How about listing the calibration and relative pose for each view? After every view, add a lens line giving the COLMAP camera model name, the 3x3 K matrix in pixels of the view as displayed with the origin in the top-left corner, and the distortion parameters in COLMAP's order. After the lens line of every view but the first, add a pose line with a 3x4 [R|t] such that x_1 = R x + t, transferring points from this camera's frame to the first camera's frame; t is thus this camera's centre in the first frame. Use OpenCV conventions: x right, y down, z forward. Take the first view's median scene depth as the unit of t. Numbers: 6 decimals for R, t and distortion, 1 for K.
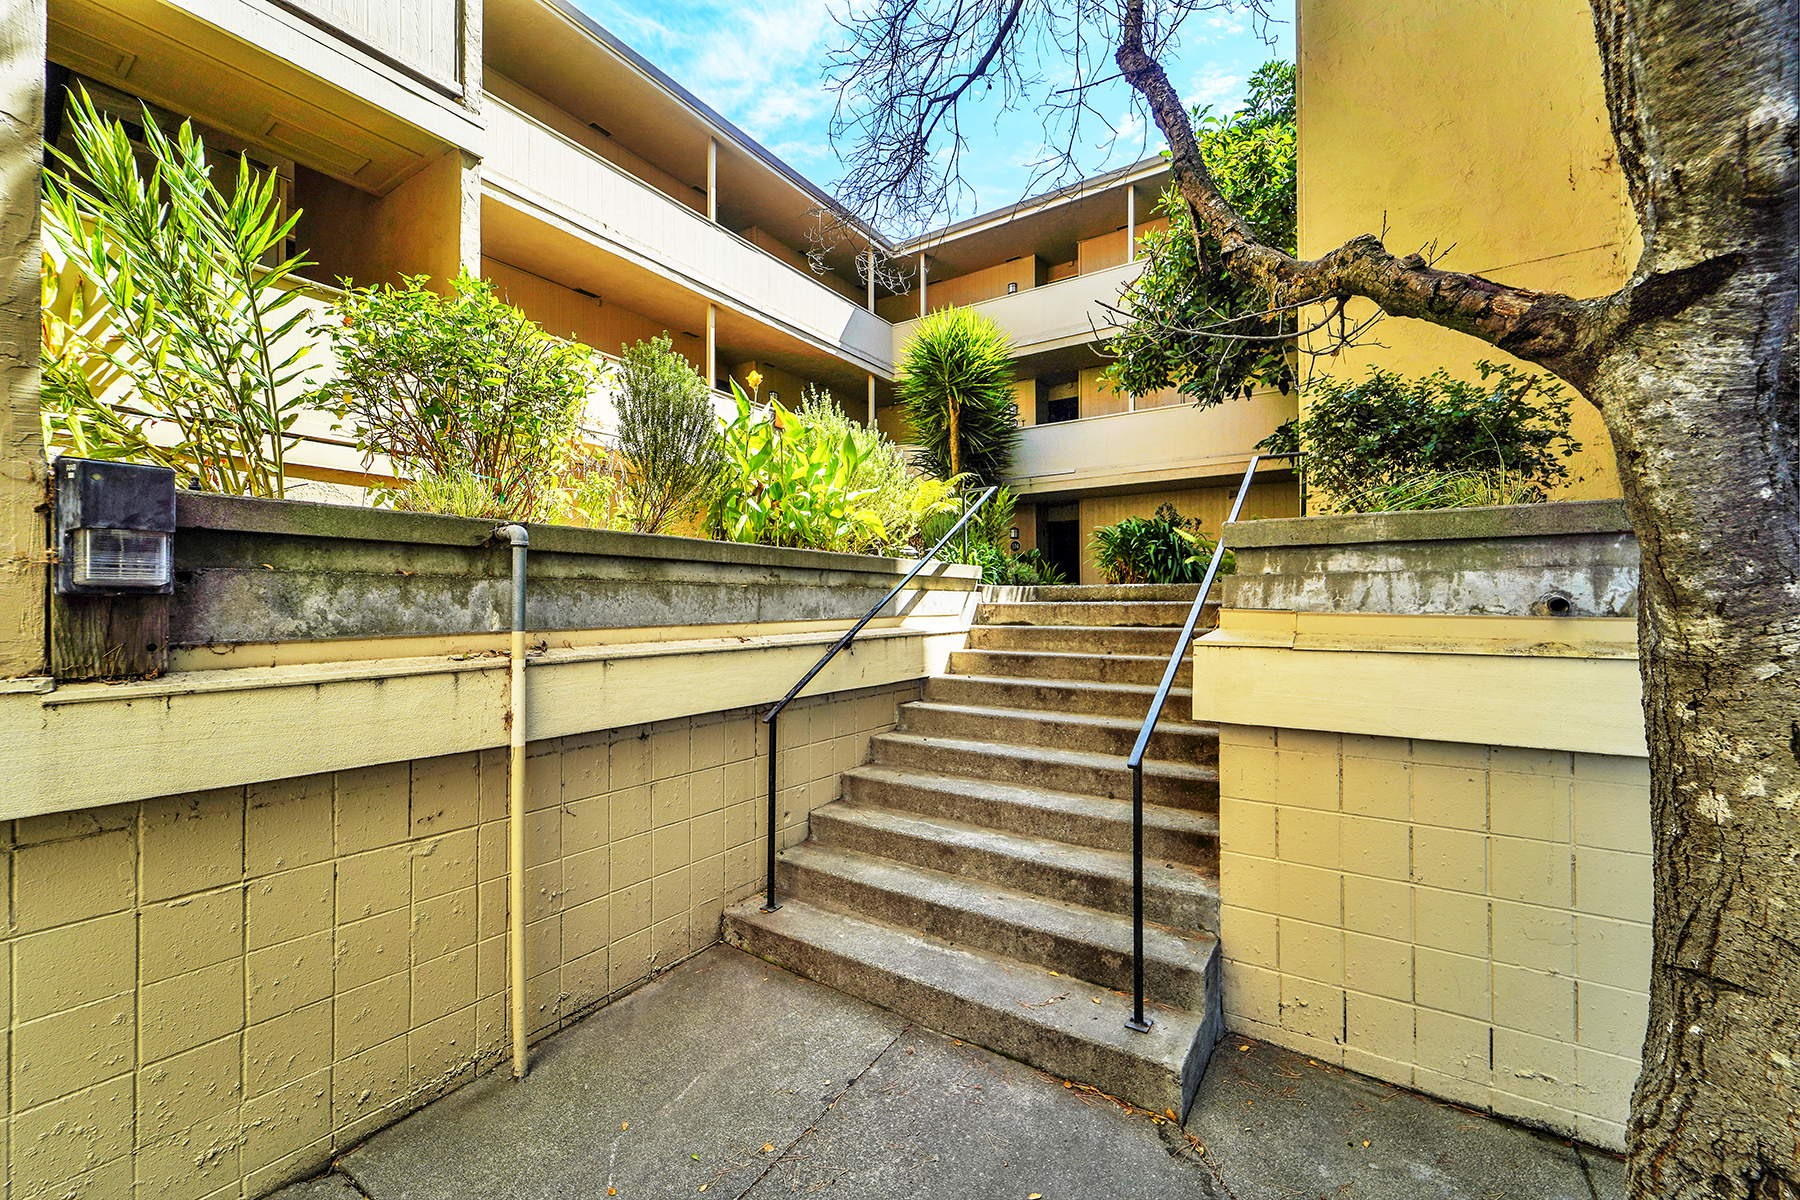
lens RADIAL K [[725.0, 0, 901.6], [0, 725.0, 601.9], [0, 0, 1]] dist [-0.003059, -0.000272]
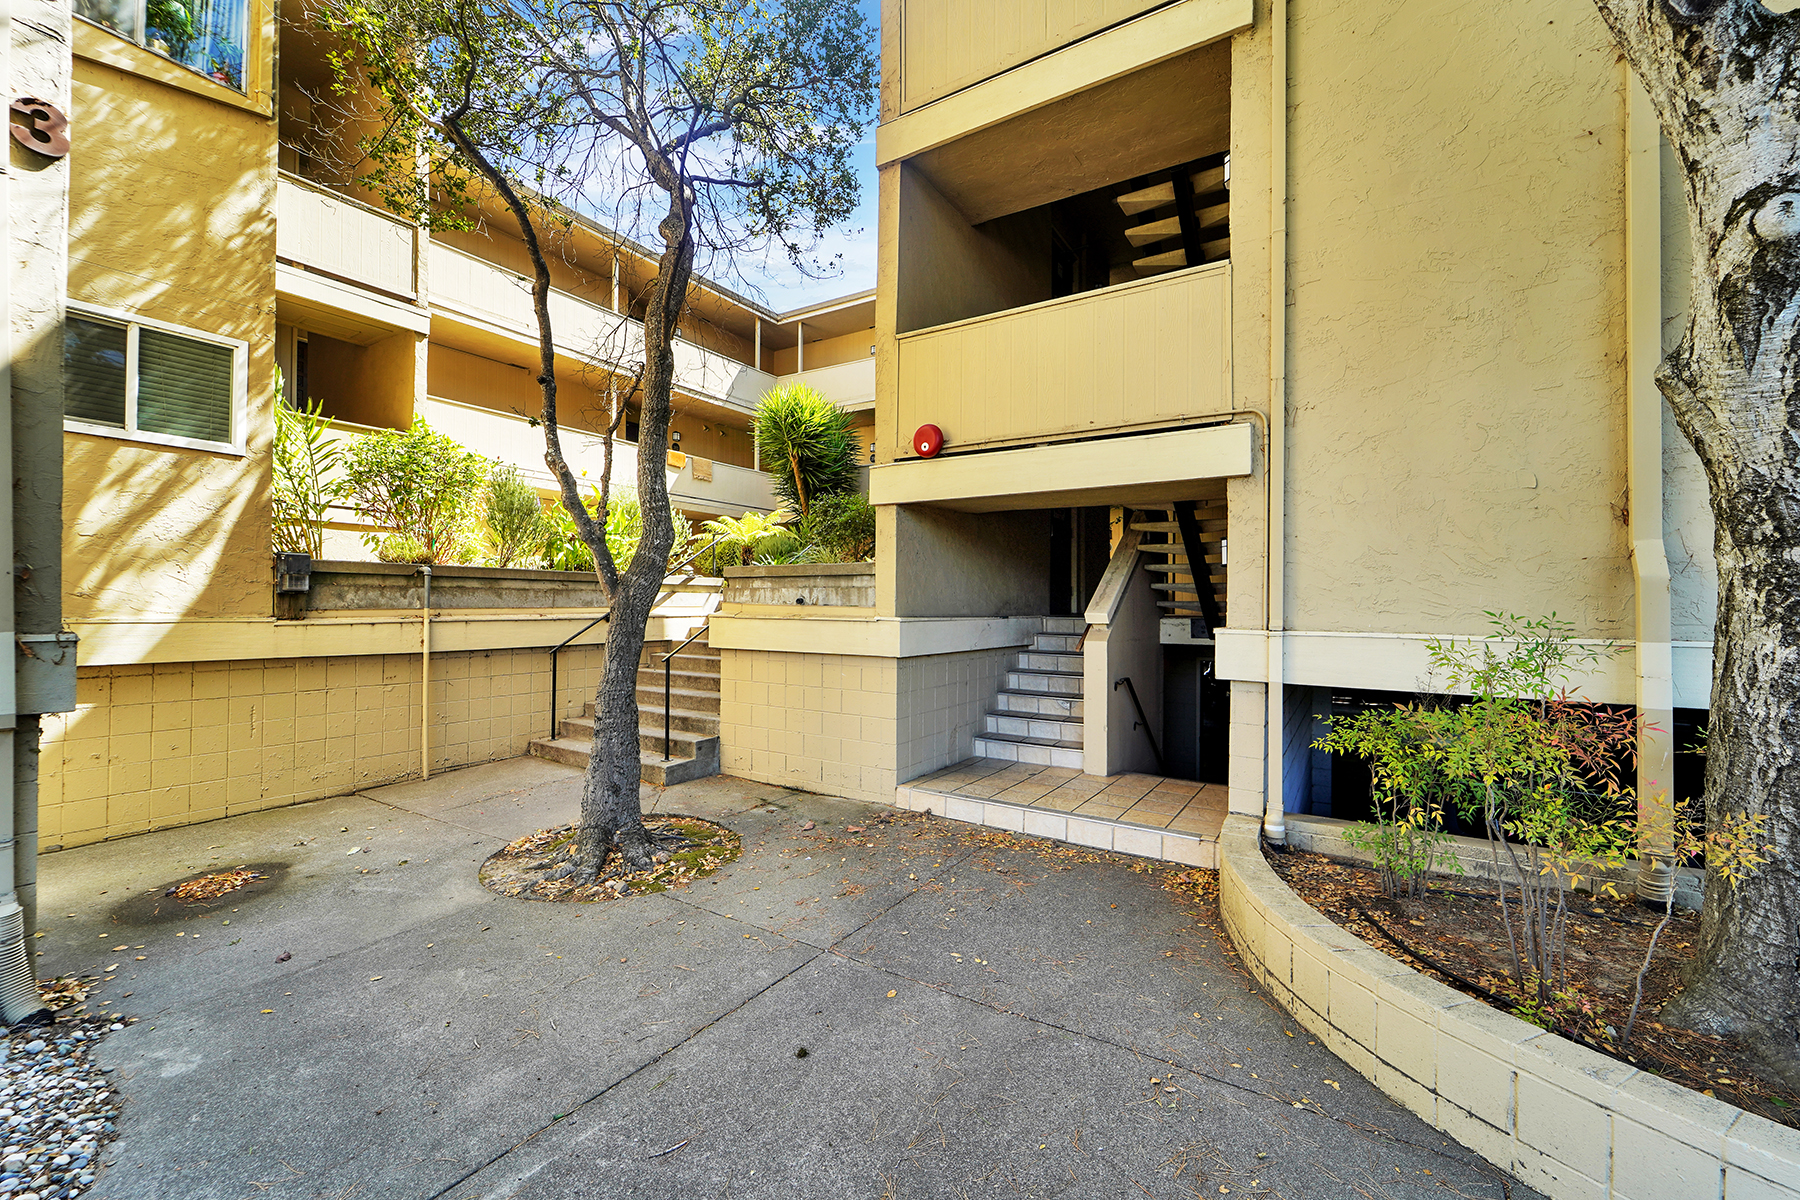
lens RADIAL K [[725.0, 0, 903.2], [0, 725.0, 602.0], [0, 0, 1]] dist [-0.003059, -0.000272]
pose [[0.999554, 0.008300, 0.028693, 0.930299], [-0.008356, 0.999963, 0.001853, -0.000090], [-0.028677, -0.002092, 0.999587, -1.383242]]
